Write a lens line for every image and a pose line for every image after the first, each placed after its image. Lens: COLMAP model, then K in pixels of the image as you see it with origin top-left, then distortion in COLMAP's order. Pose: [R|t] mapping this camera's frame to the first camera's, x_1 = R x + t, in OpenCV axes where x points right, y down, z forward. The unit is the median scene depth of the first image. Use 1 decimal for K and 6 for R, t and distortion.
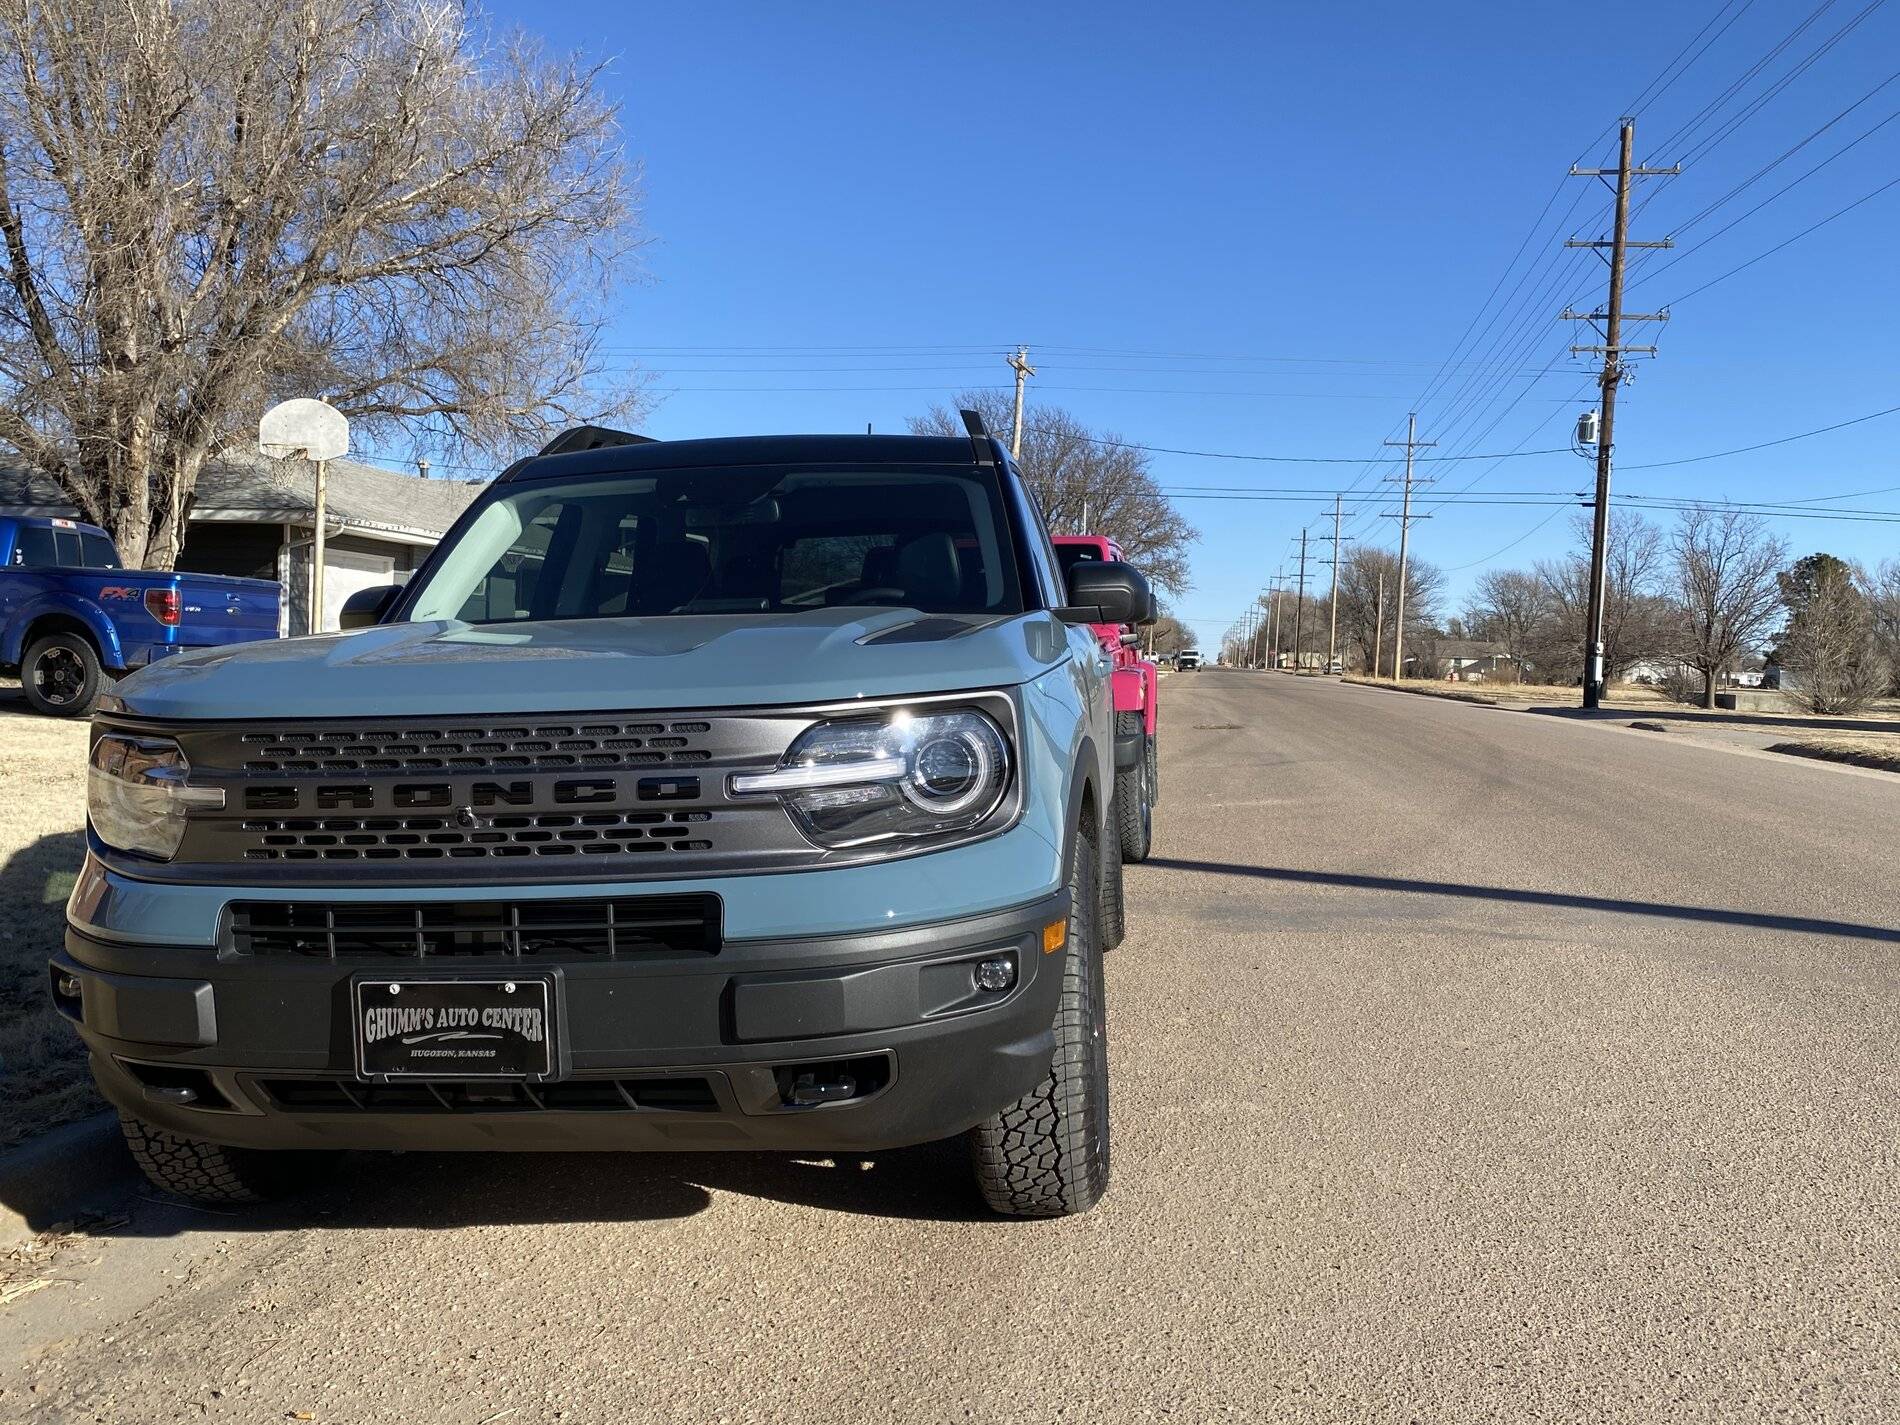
lens RADIAL K [[1651.6, 0, 943.5], [0, 1651.6, 715.7], [0, 0, 1]] dist [0.053834, -0.101277]
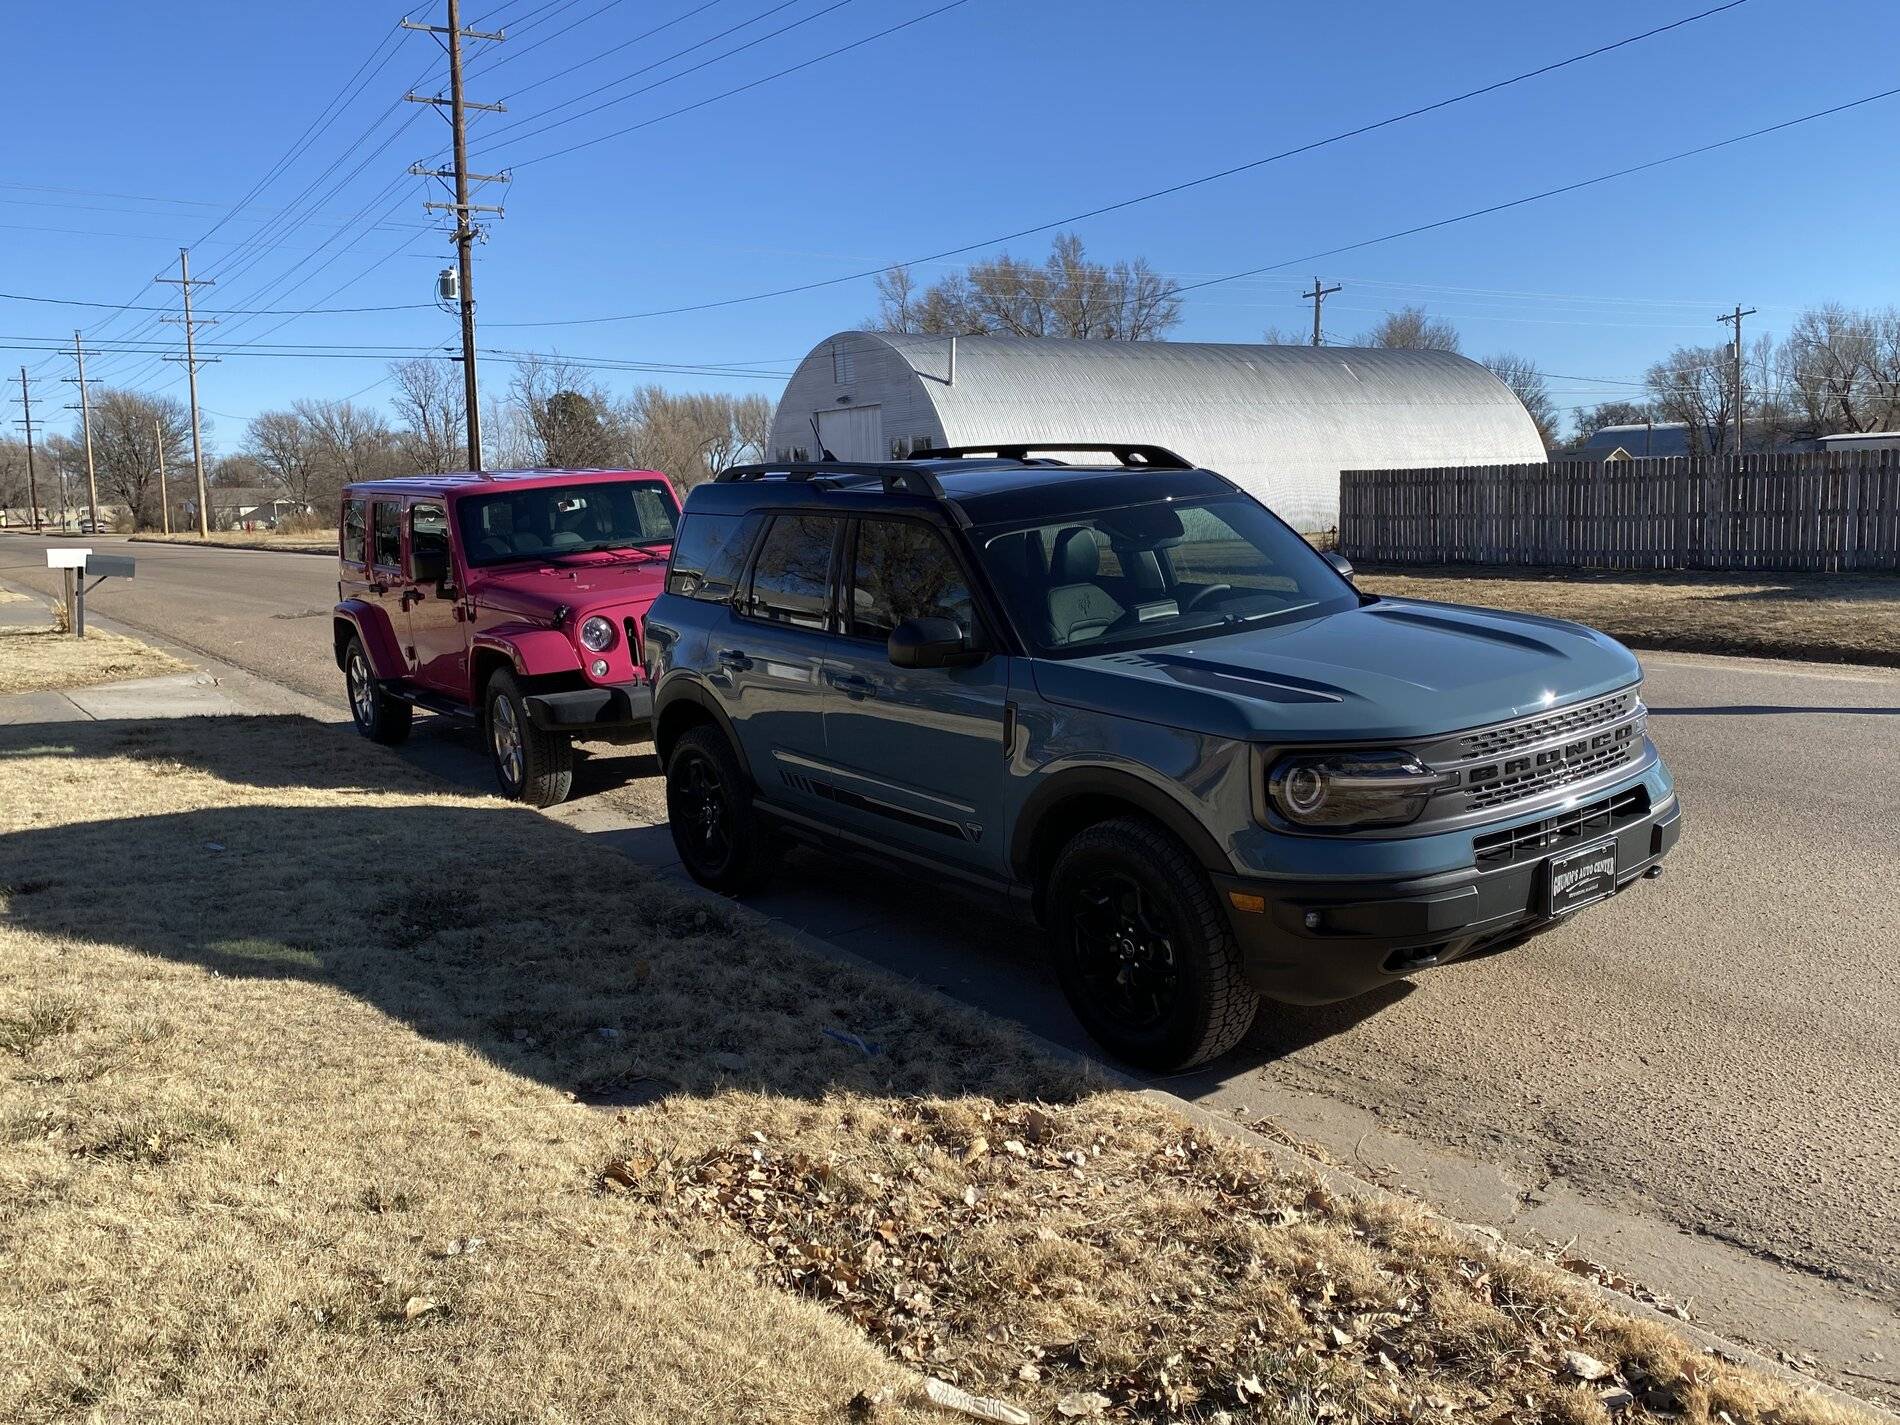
lens RADIAL K [[1651.6, 0, 943.5], [0, 1651.6, 715.7], [0, 0, 1]] dist [0.053834, -0.101277]
pose [[0.749670, -0.141763, 0.646450, -0.271299], [0.078888, 0.988966, 0.125391, -0.036931], [-0.657093, -0.043004, 0.752582, 0.014958]]
